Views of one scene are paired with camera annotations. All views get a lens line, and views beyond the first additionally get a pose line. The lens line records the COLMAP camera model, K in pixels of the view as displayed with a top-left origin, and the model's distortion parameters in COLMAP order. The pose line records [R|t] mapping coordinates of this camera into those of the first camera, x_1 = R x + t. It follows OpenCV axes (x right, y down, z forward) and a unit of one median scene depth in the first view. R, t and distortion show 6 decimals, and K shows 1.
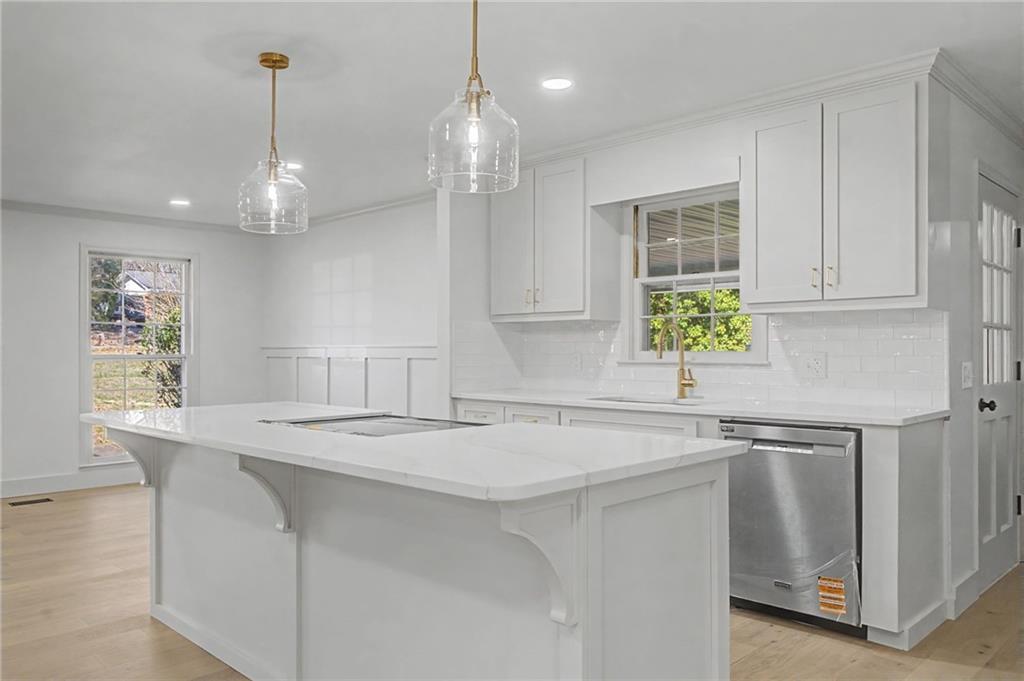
lens RADIAL K [[769.9, 0, 512.9], [0, 769.9, 343.0], [0, 0, 1]] dist [0.005647, 0.001617]
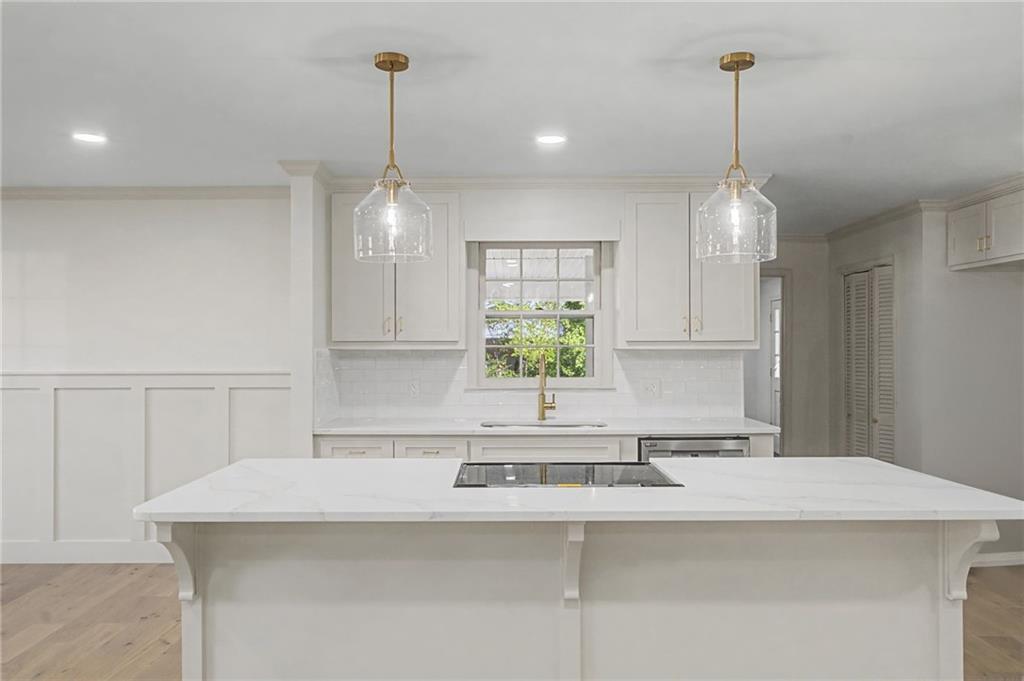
lens RADIAL K [[769.9, 0, 513.2], [0, 769.9, 342.0], [0, 0, 1]] dist [0.005647, 0.001617]
pose [[0.704784, 0.002808, 0.709416, -0.618283], [-0.005336, 0.999985, 0.001343, -0.044402], [-0.709402, -0.004732, 0.704788, 0.229561]]
